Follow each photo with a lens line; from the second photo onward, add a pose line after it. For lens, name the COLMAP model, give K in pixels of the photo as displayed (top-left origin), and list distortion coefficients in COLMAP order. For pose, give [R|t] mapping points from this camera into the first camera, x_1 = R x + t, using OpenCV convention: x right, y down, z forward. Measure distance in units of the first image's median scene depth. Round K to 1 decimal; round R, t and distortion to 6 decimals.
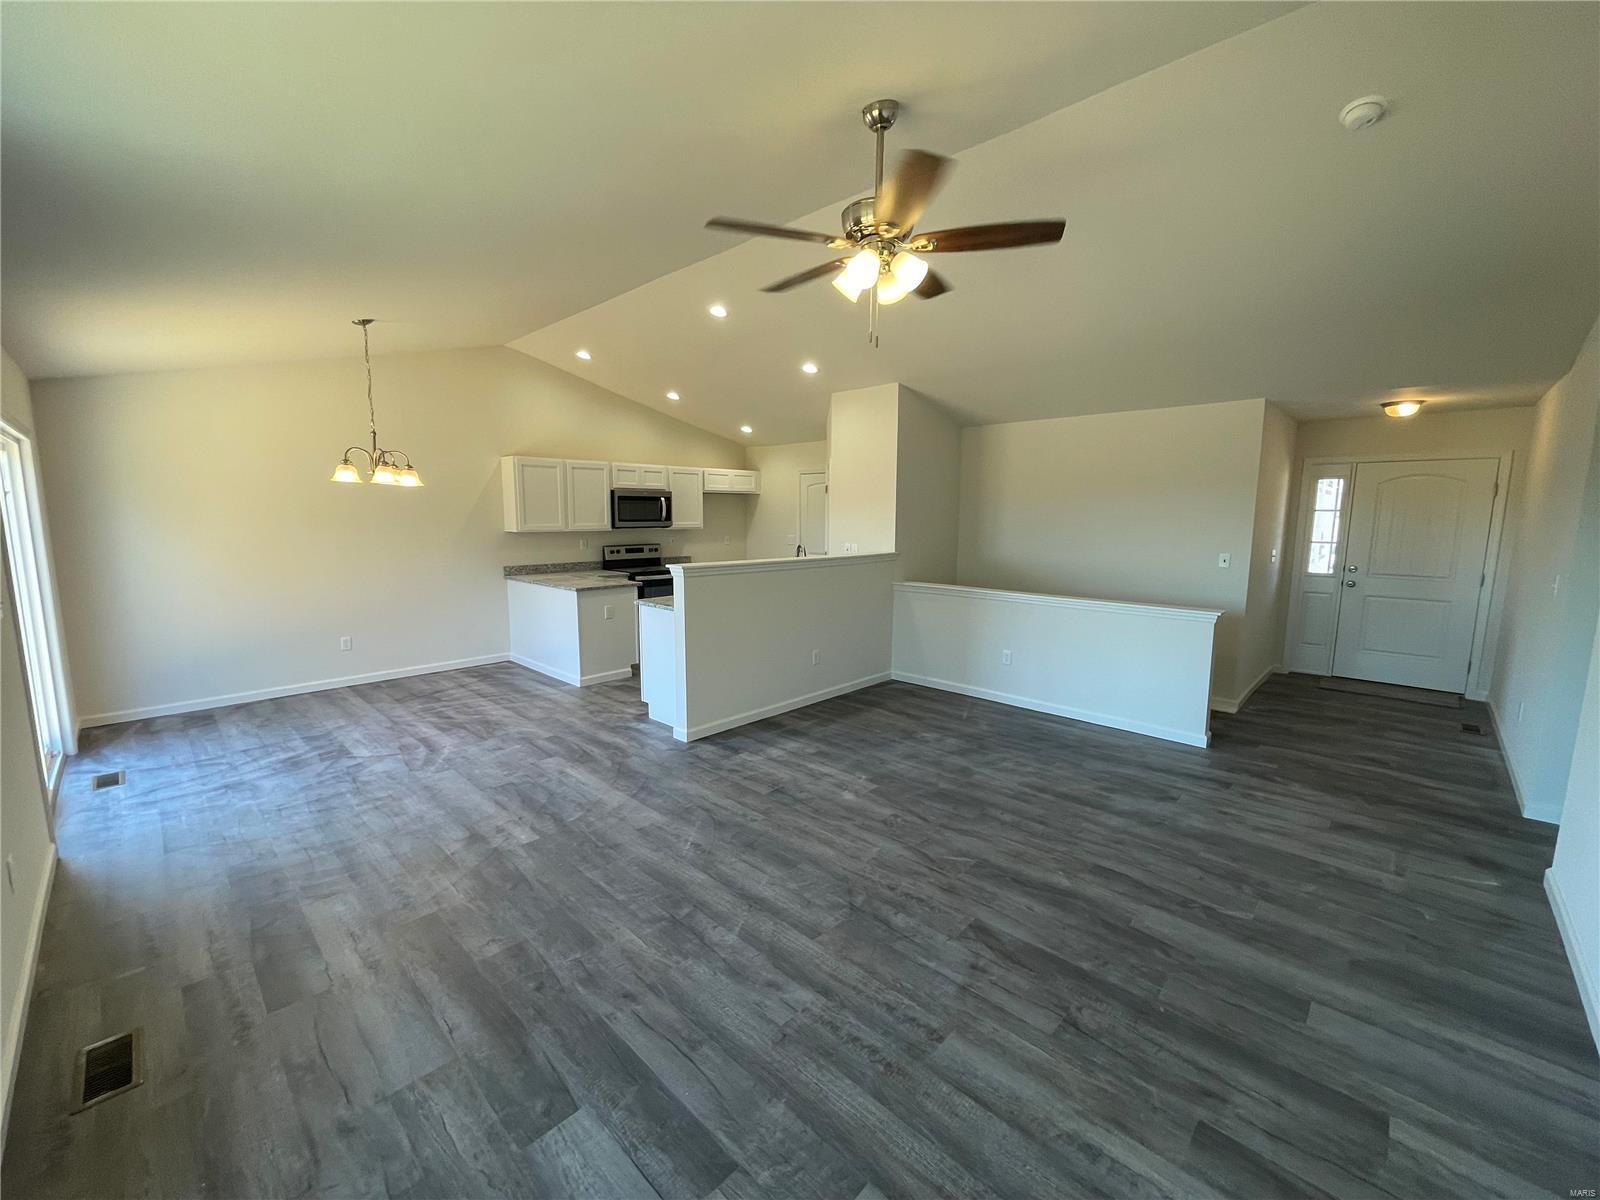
lens RADIAL K [[645.4, 0, 802.0], [0, 645.4, 597.7], [0, 0, 1]] dist [0.000929, 0.000202]
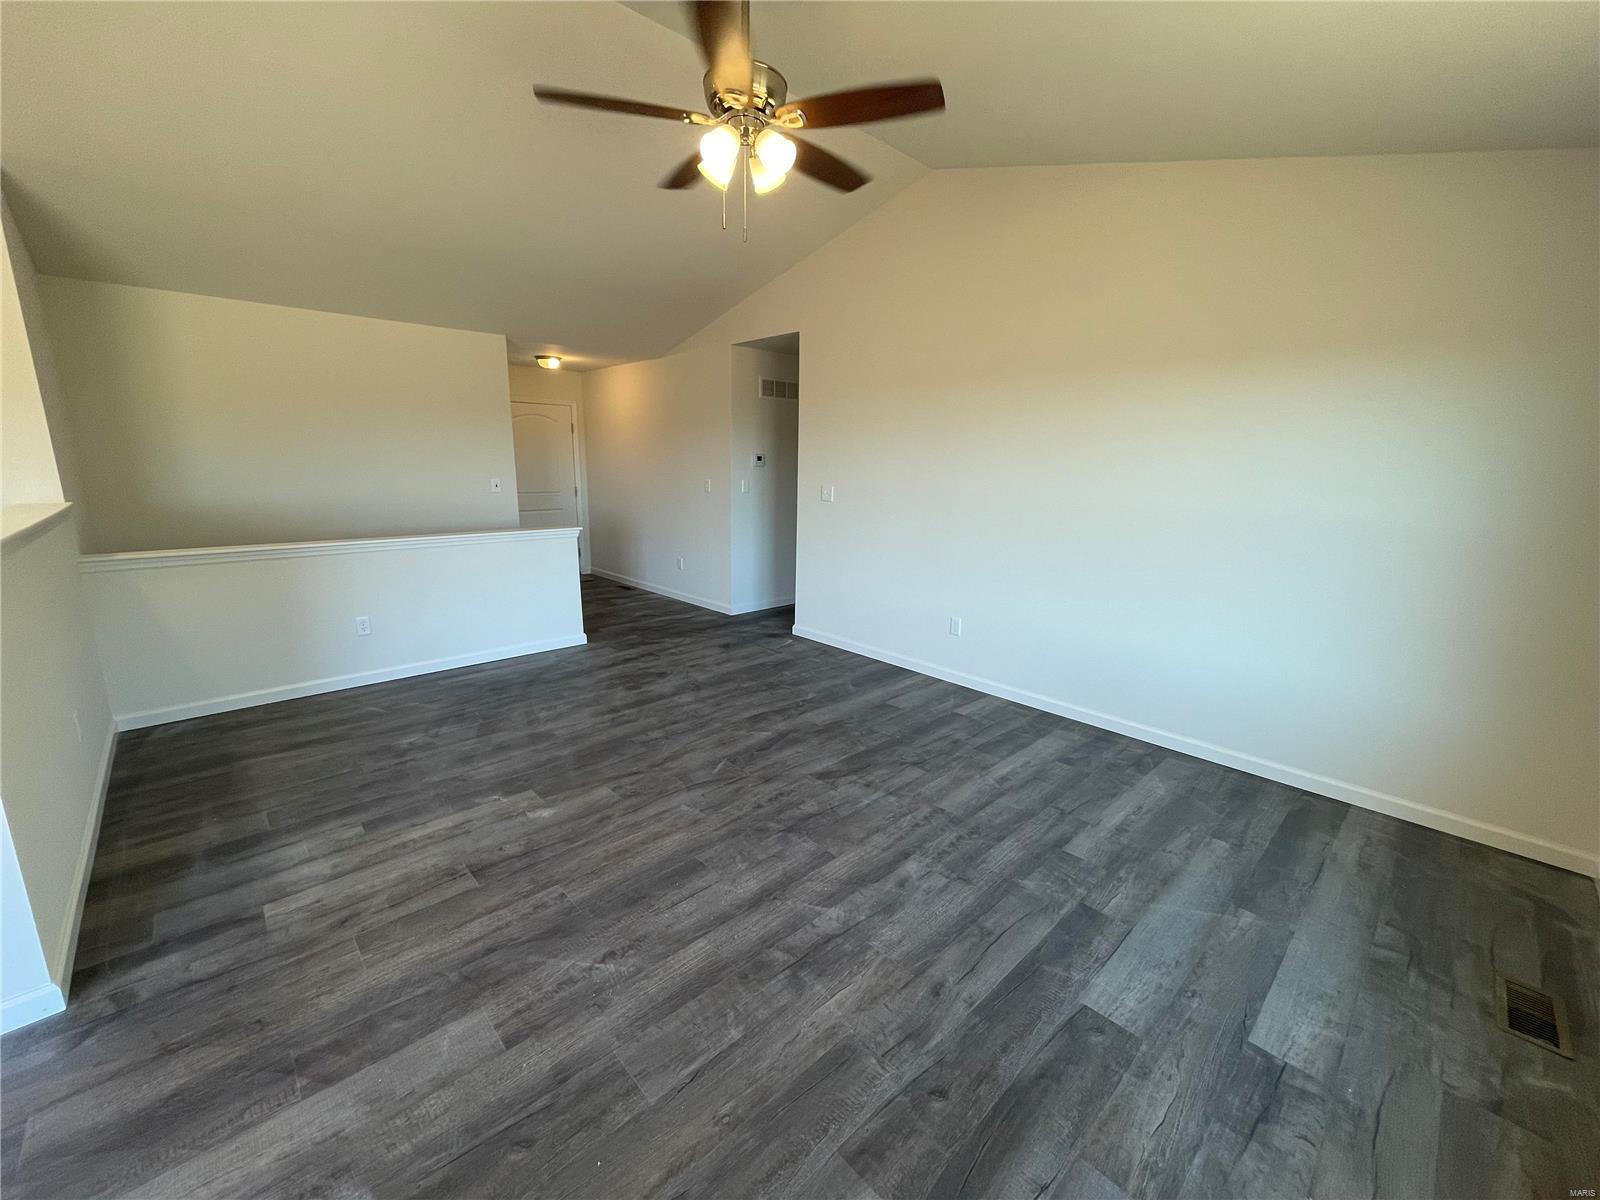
lens RADIAL K [[645.4, 0, 802.0], [0, 645.4, 597.7], [0, 0, 1]] dist [0.000929, 0.000202]
pose [[0.052317, -0.214070, 0.975416, -0.779884], [0.114523, 0.971596, 0.207089, -0.076212], [-0.992042, 0.100873, 0.075347, 0.815488]]
